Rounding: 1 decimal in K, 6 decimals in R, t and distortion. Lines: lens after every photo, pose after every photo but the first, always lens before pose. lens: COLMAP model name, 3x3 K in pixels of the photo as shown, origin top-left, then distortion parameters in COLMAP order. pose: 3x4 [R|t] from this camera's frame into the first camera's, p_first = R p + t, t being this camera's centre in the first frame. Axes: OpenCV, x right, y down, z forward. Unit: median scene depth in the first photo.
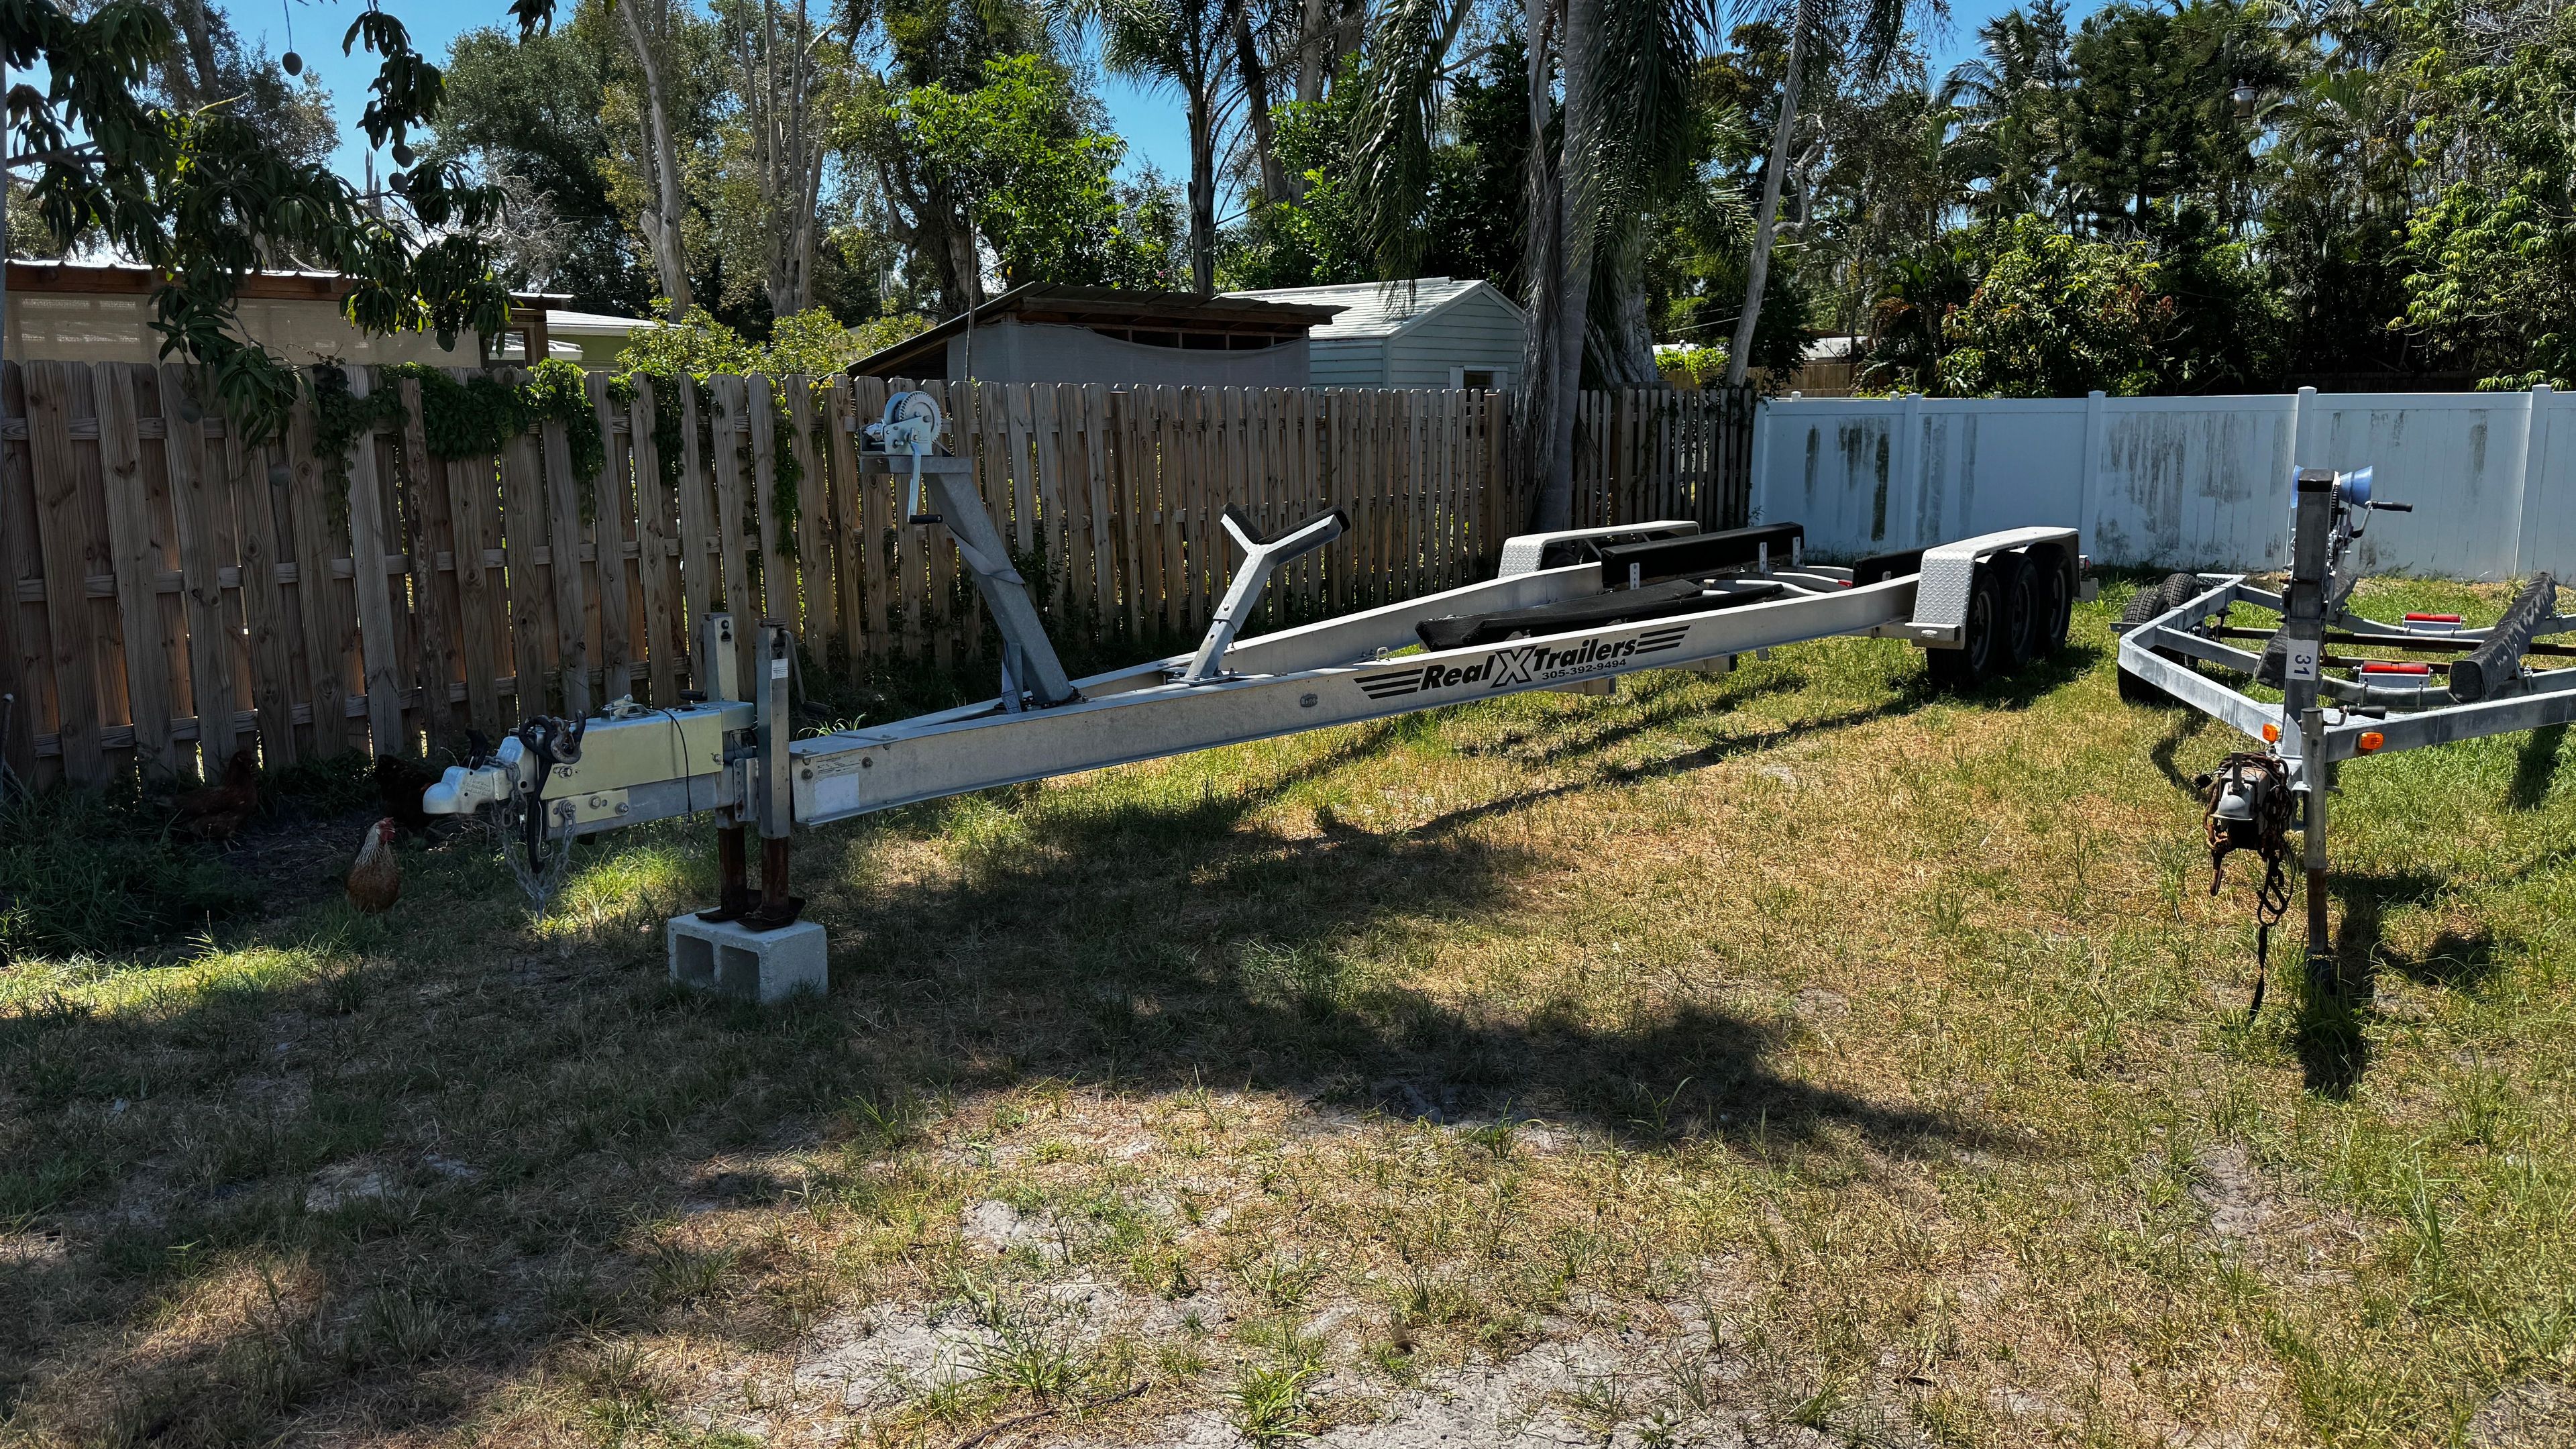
lens RADIAL K [[1792.0, 0, 1314.4], [0, 1792.0, 741.6], [0, 0, 1]] dist [0.038451, -0.049470]
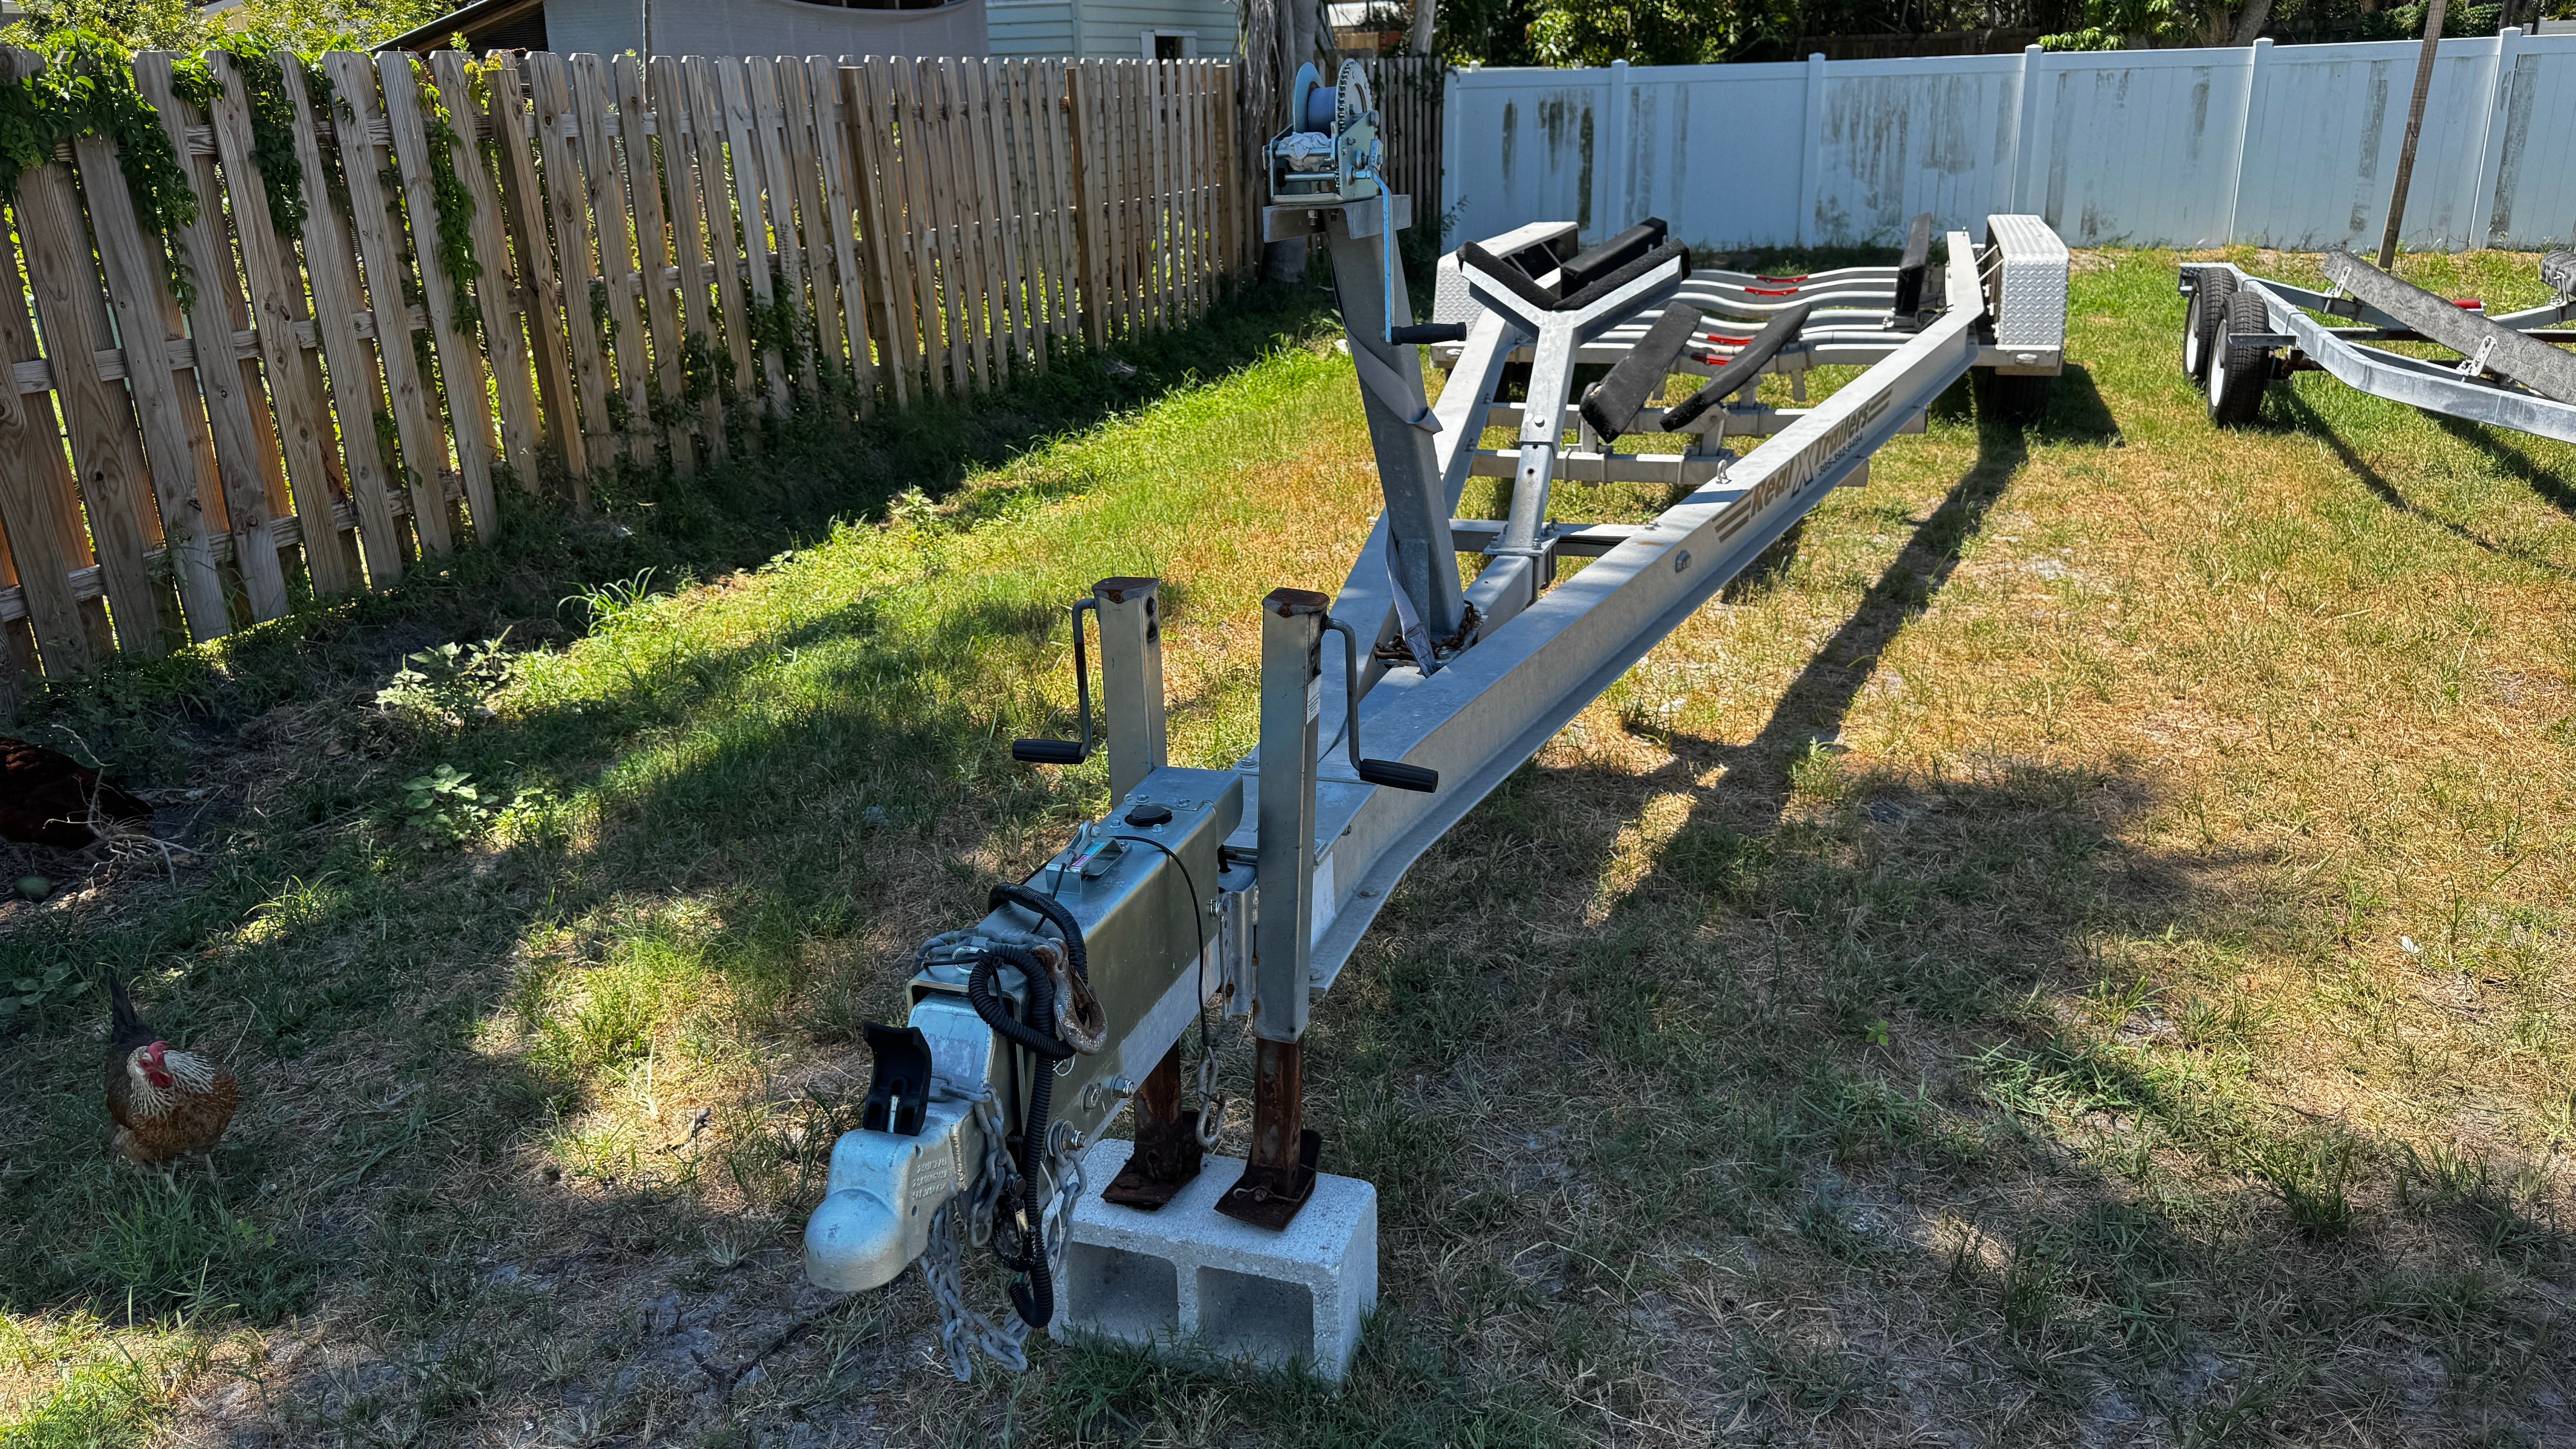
lens RADIAL K [[1792.0, 0, 1283.8], [0, 1792.0, 729.2], [0, 0, 1]] dist [0.038451, -0.049470]
pose [[0.959425, -0.112891, 0.258379, -0.160114], [0.070485, 0.983283, 0.167888, -0.041617], [-0.273013, -0.142864, 0.951343, 0.213729]]
